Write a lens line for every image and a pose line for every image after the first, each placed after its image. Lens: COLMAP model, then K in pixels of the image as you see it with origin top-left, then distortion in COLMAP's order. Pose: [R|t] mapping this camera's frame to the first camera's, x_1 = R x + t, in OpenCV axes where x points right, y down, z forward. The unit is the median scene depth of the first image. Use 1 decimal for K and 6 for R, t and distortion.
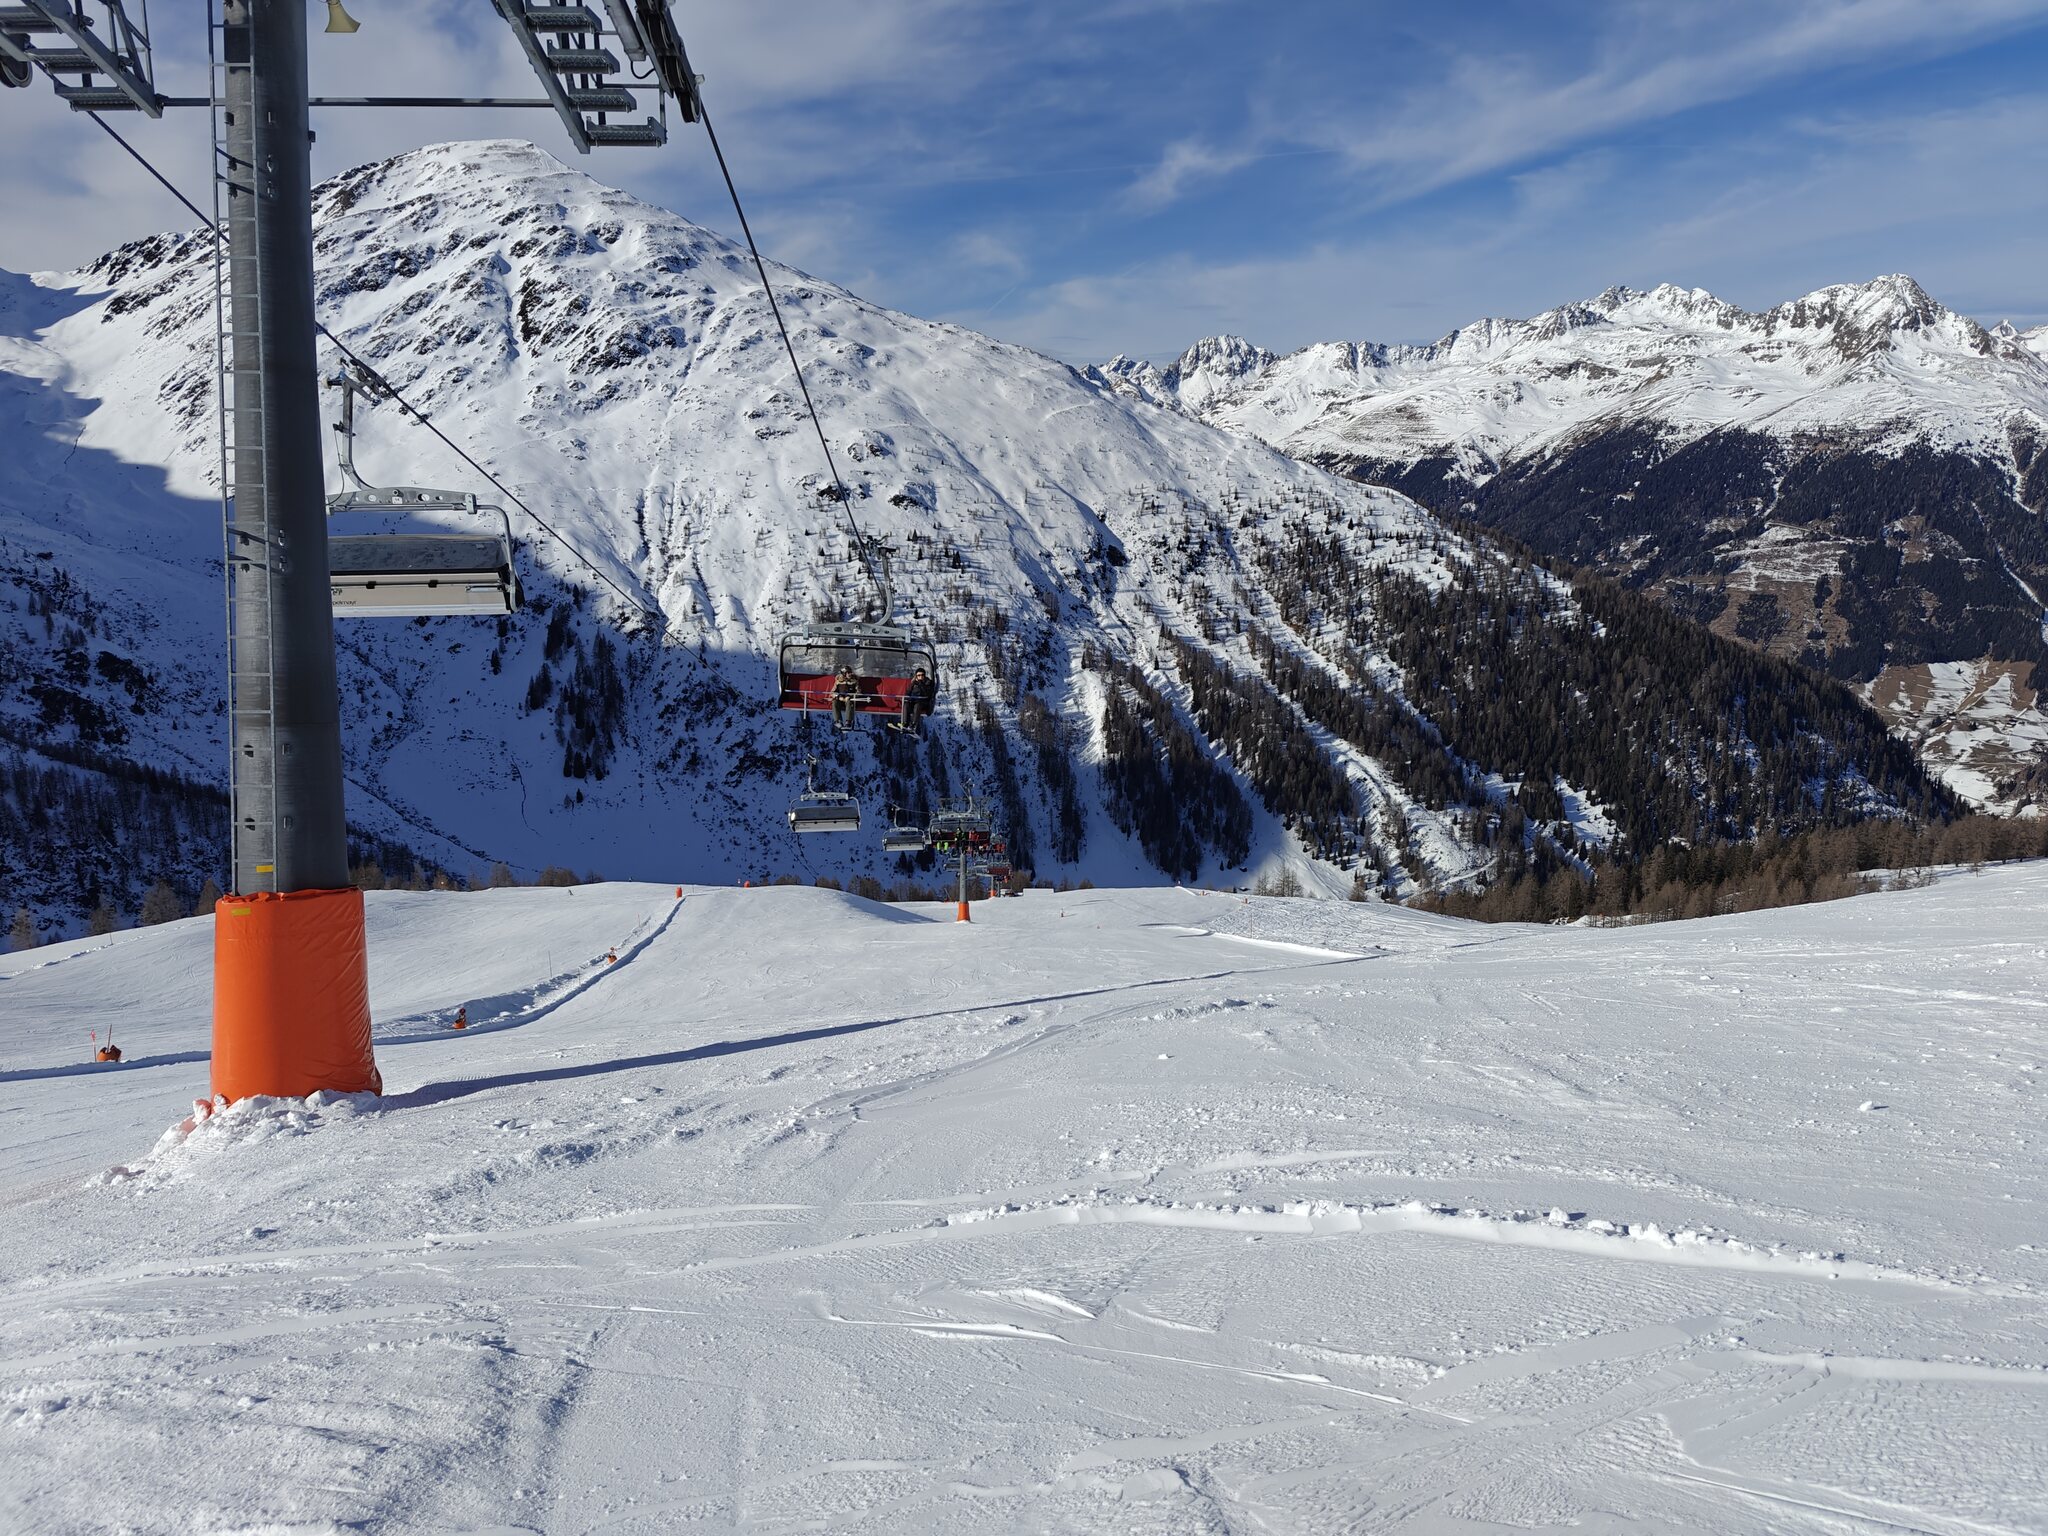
lens RADIAL K [[1174.8, 0, 1024.0], [0, 1174.8, 768.0], [0, 0, 1]] dist [-0.000565, -0.000417]
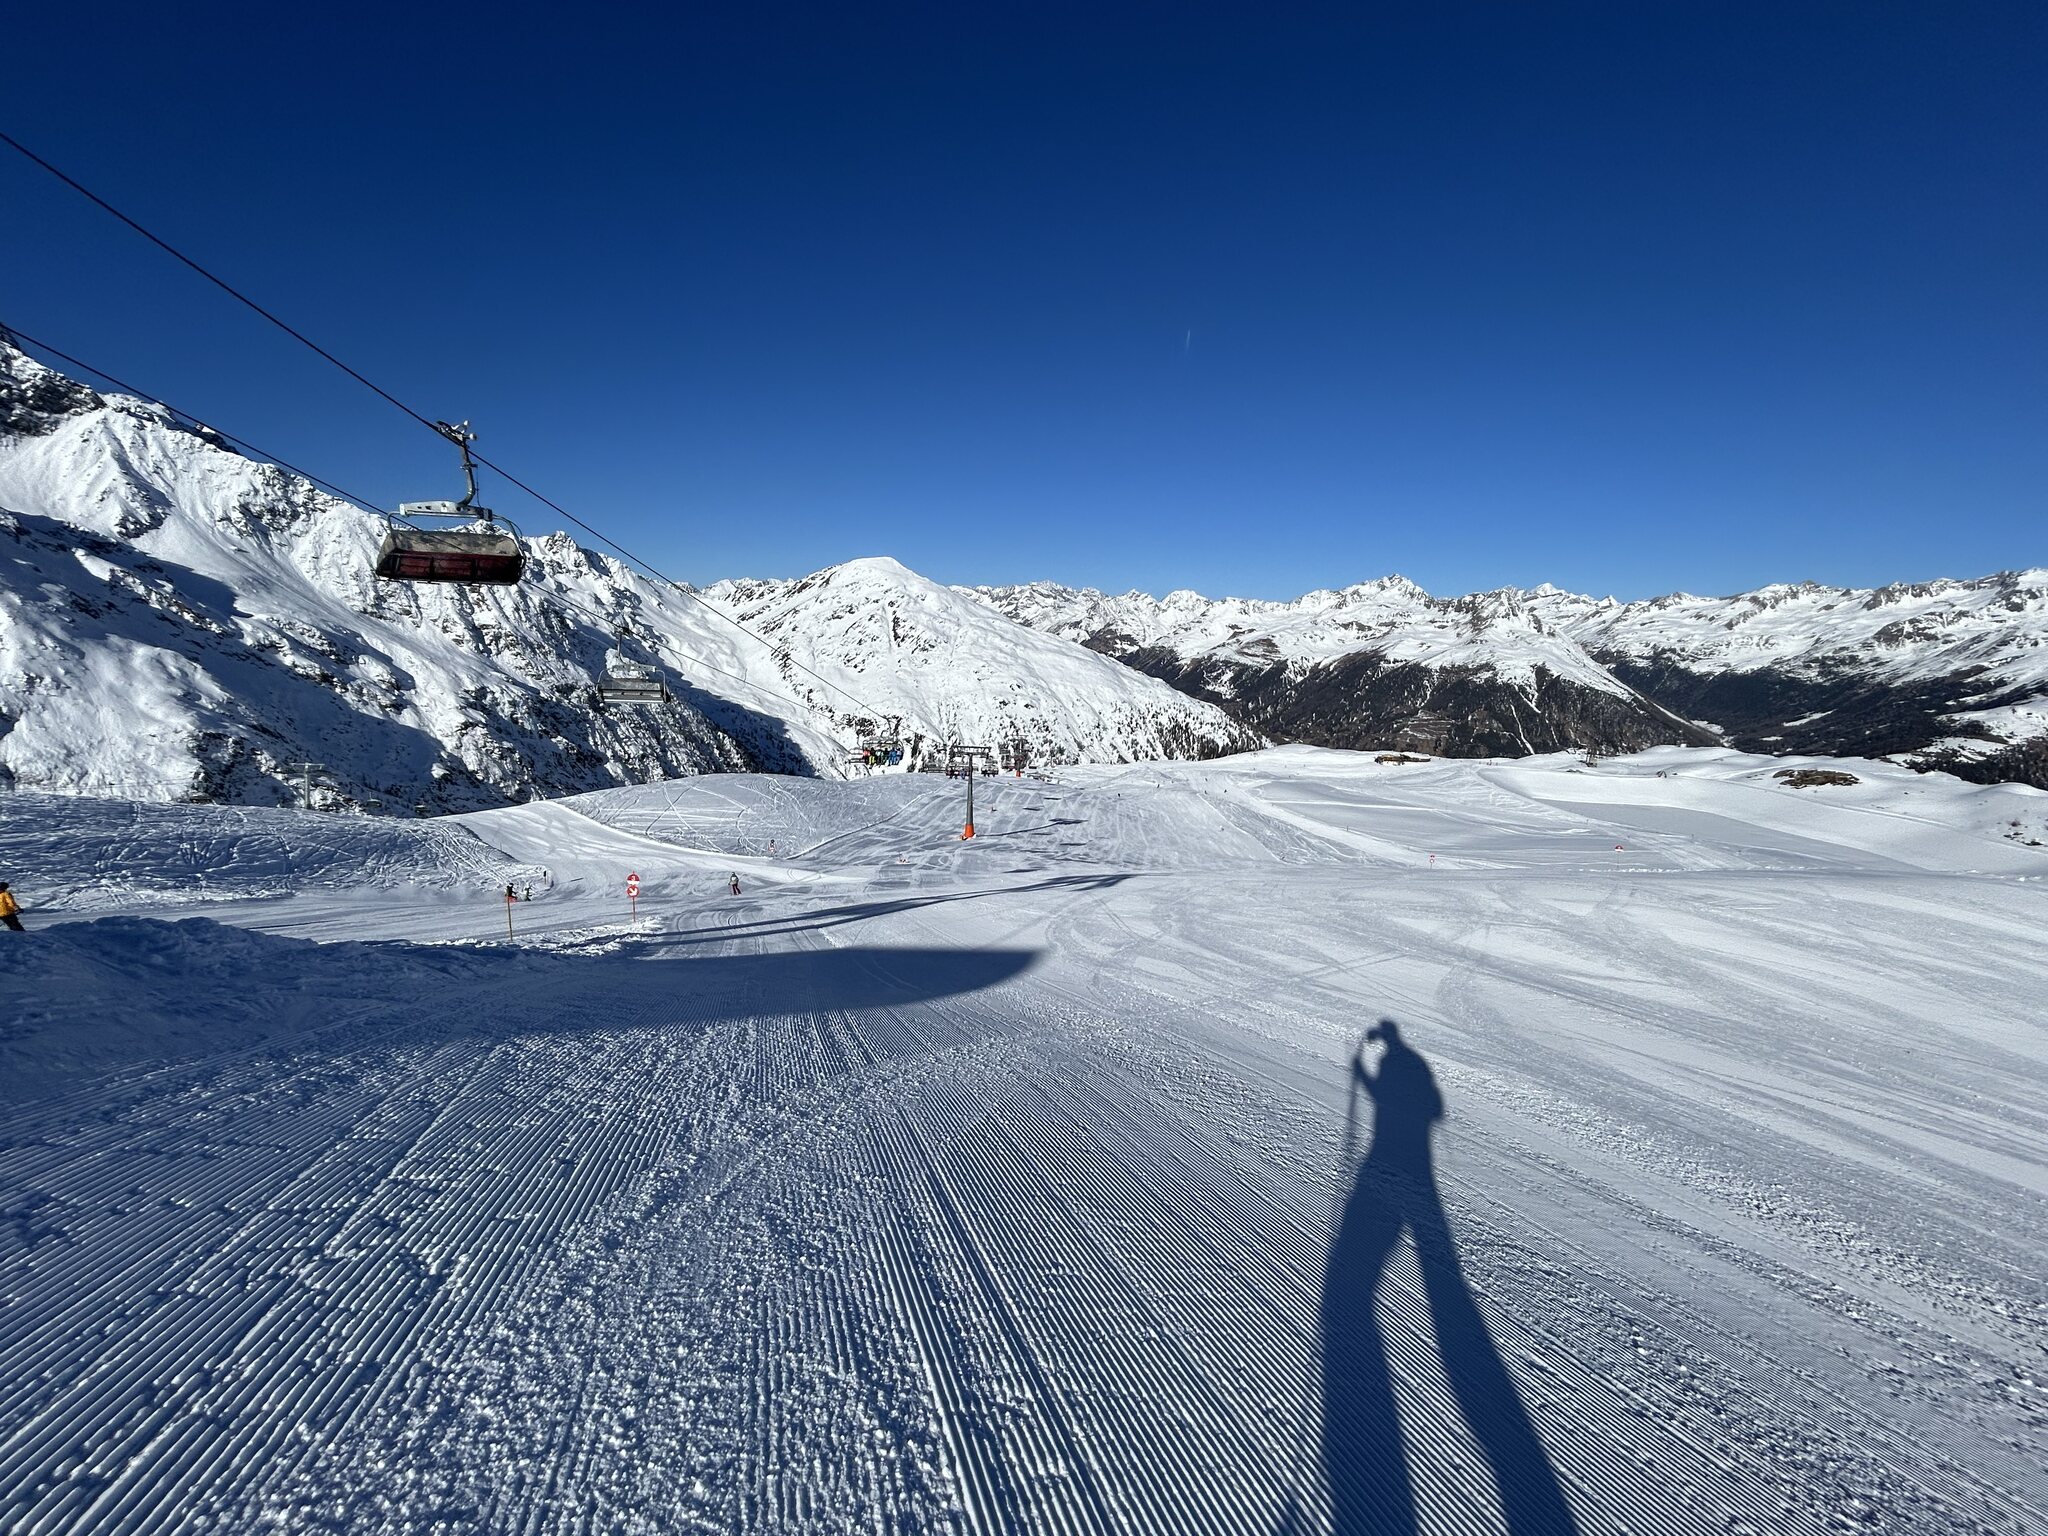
lens RADIAL K [[825.0, 0, 1037.9], [0, 825.0, 781.3], [0, 0, 1]] dist [0.000224, 0.002584]
pose [[0.997778, 0.047385, -0.046844, 0.019284], [-0.049379, 0.997881, -0.042365, 0.033078], [0.044737, 0.044584, 0.998003, -0.894500]]
